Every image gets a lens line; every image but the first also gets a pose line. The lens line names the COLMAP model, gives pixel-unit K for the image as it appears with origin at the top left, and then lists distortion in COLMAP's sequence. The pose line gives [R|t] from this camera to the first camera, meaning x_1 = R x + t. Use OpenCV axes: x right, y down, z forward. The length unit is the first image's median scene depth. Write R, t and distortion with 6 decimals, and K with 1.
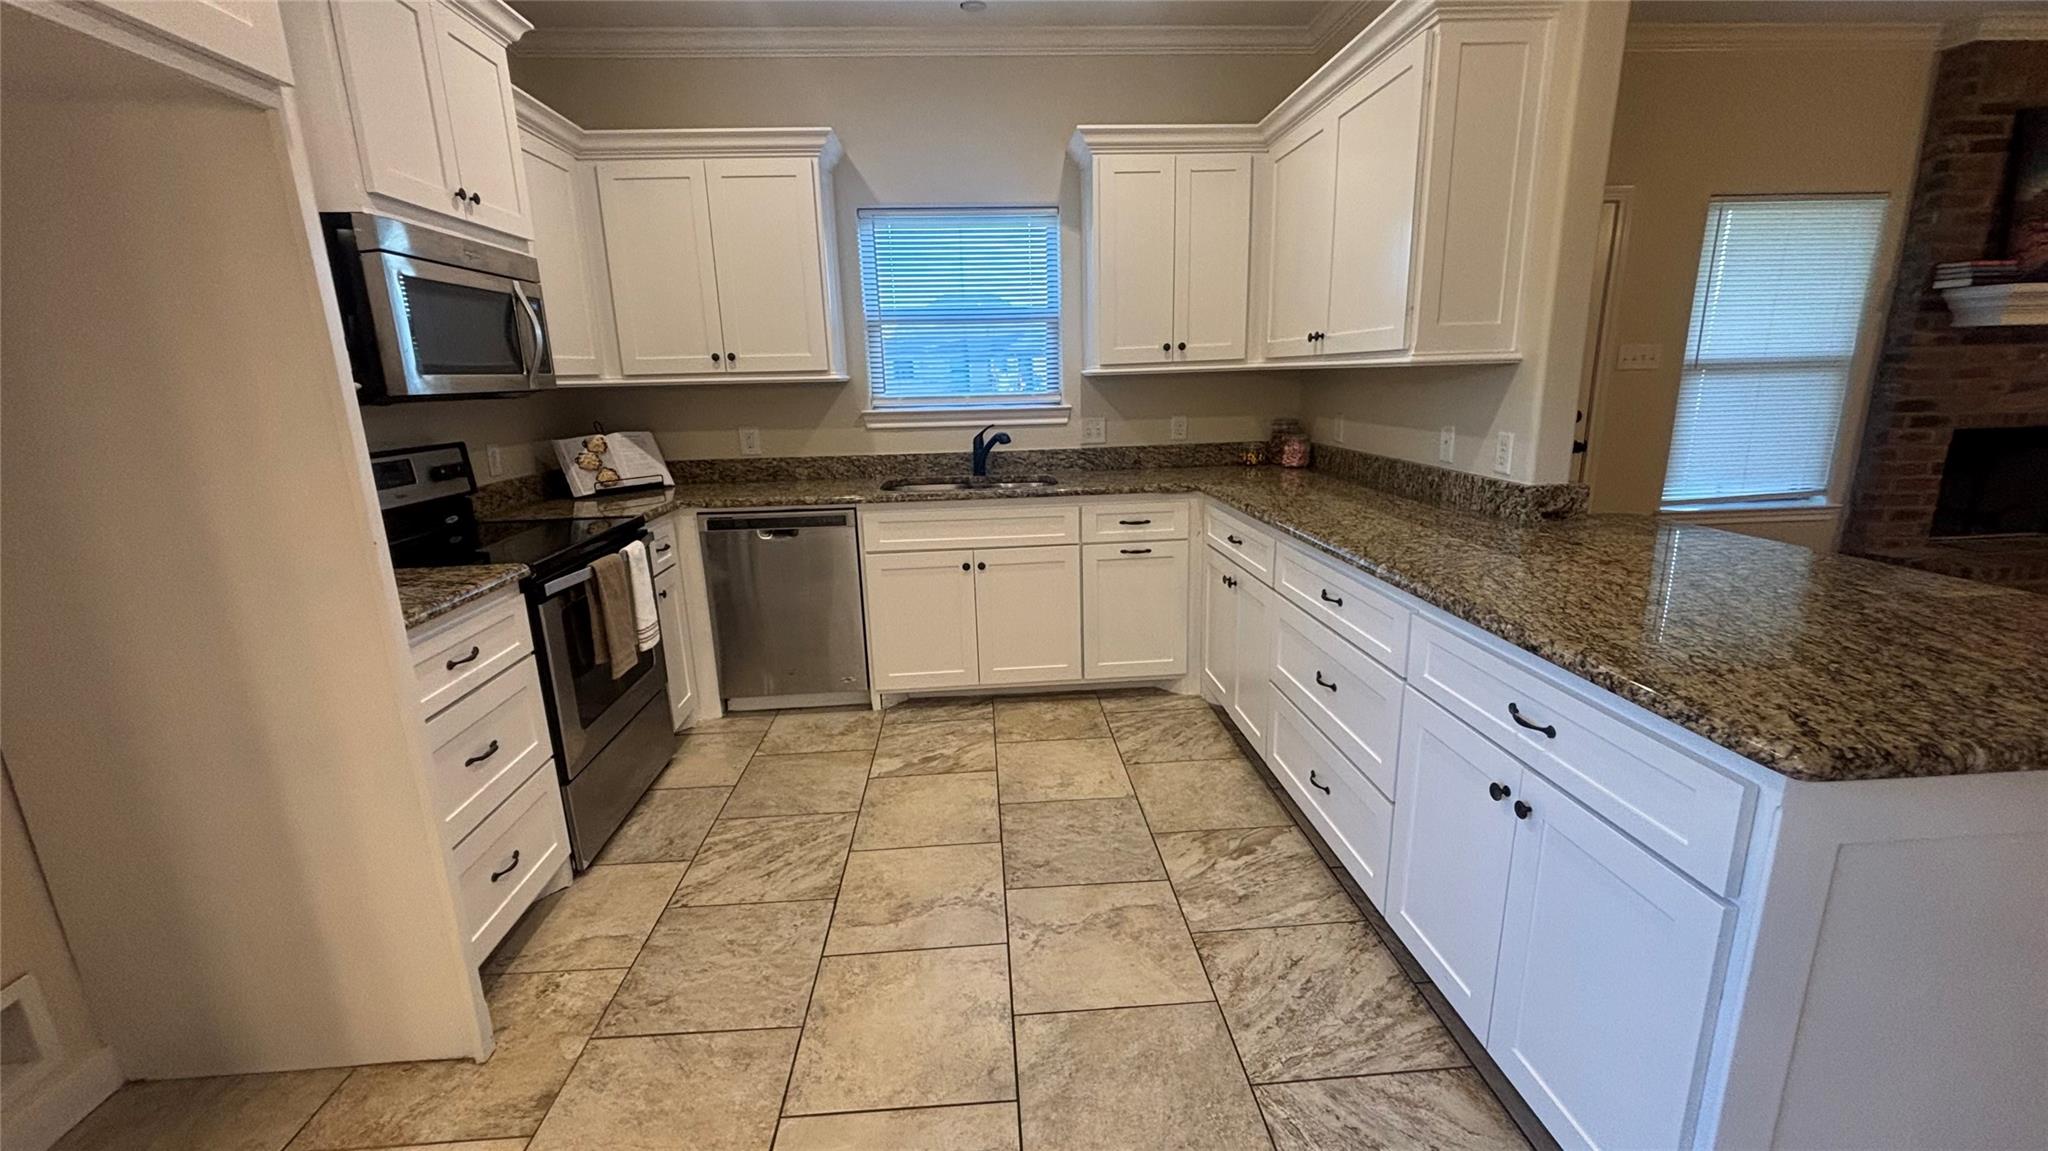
lens RADIAL K [[811.7, 0, 1024.0], [0, 811.7, 575.5], [0, 0, 1]] dist [0.000687, -0.000213]
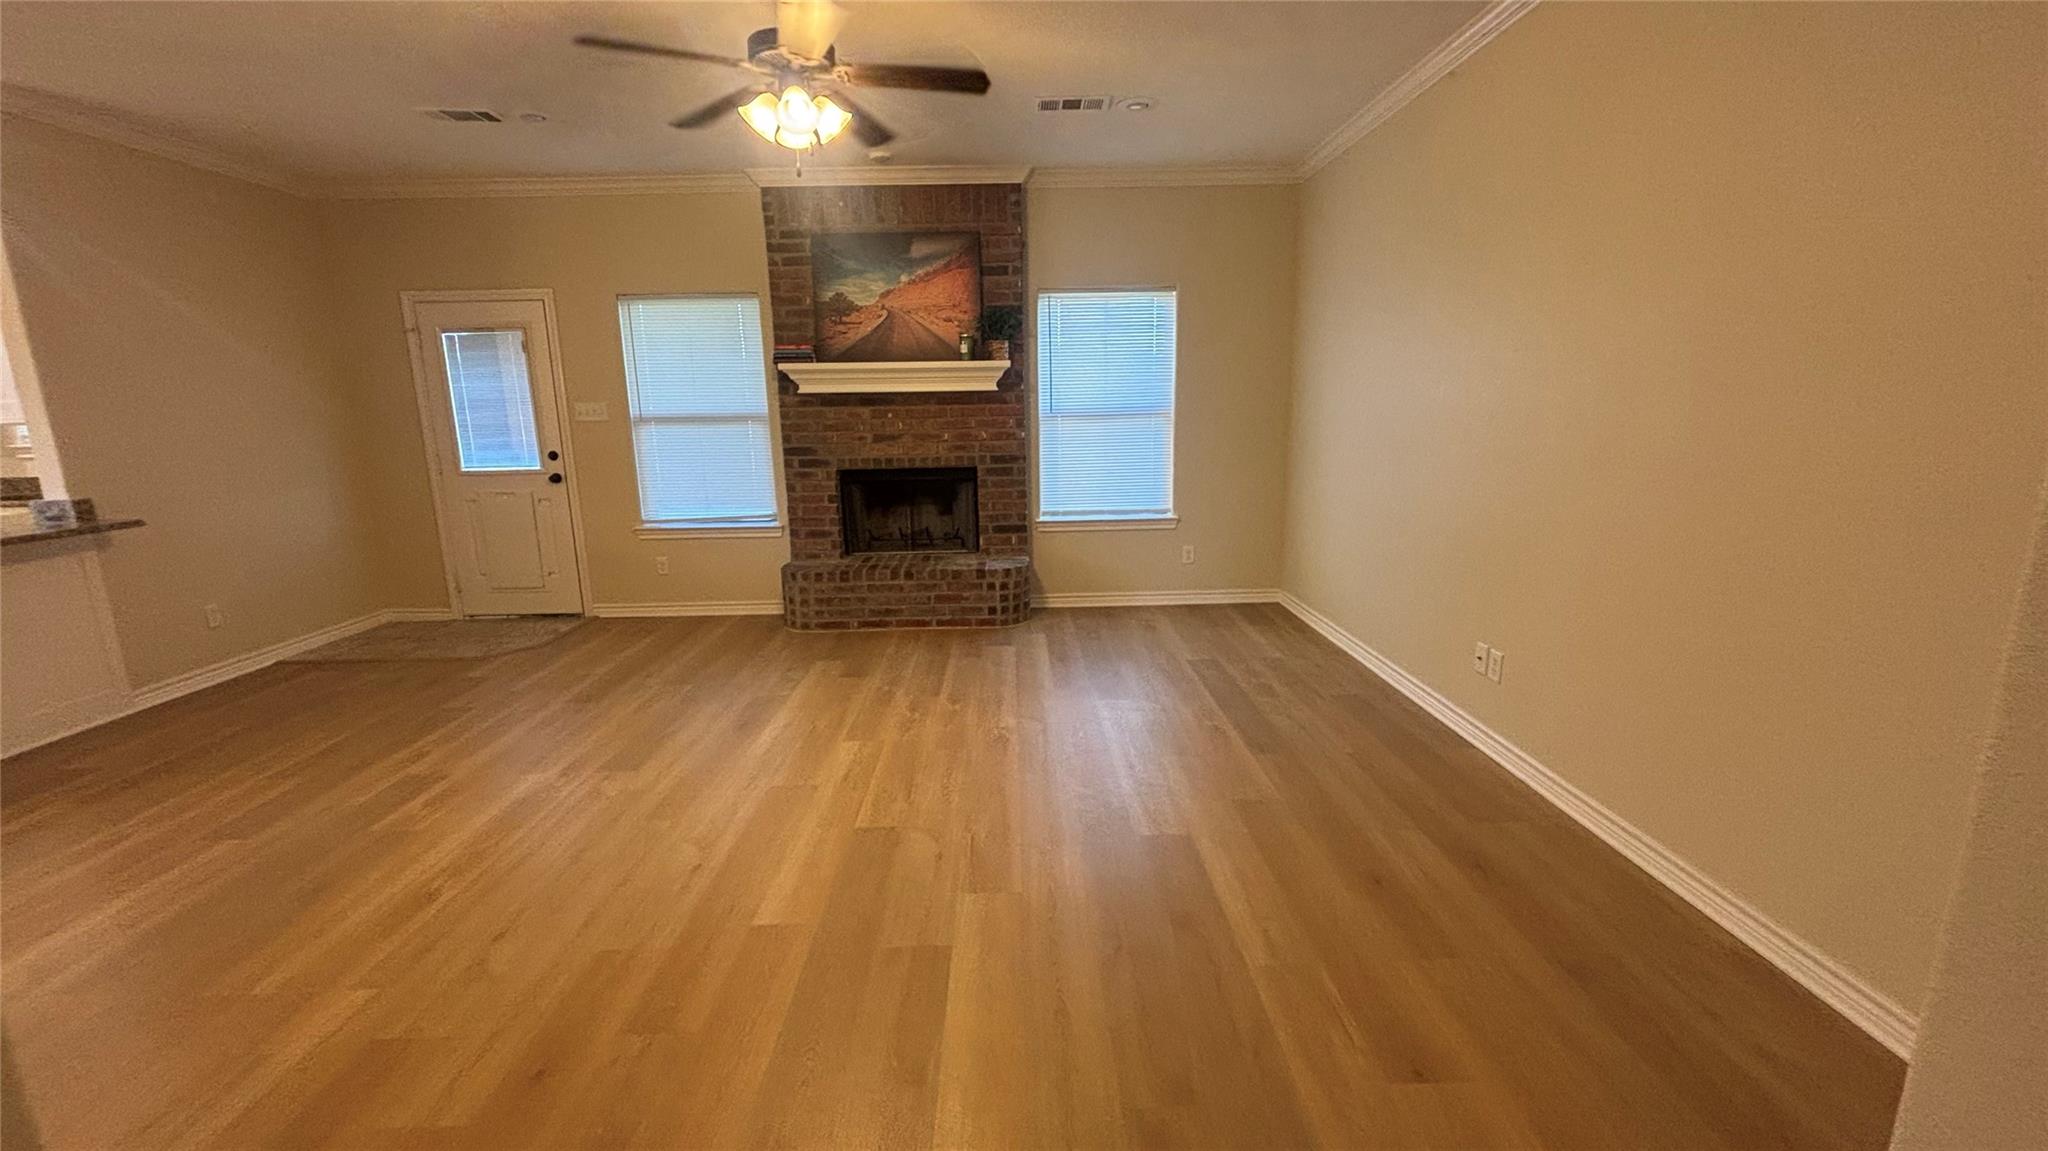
lens RADIAL K [[811.7, 0, 1024.0], [0, 811.7, 575.5], [0, 0, 1]] dist [0.000687, -0.000213]
pose [[0.998747, 0.020161, -0.045810, 1.521425], [-0.021608, 0.999276, -0.031309, 0.026911], [0.045146, 0.032259, 0.998459, -0.297308]]
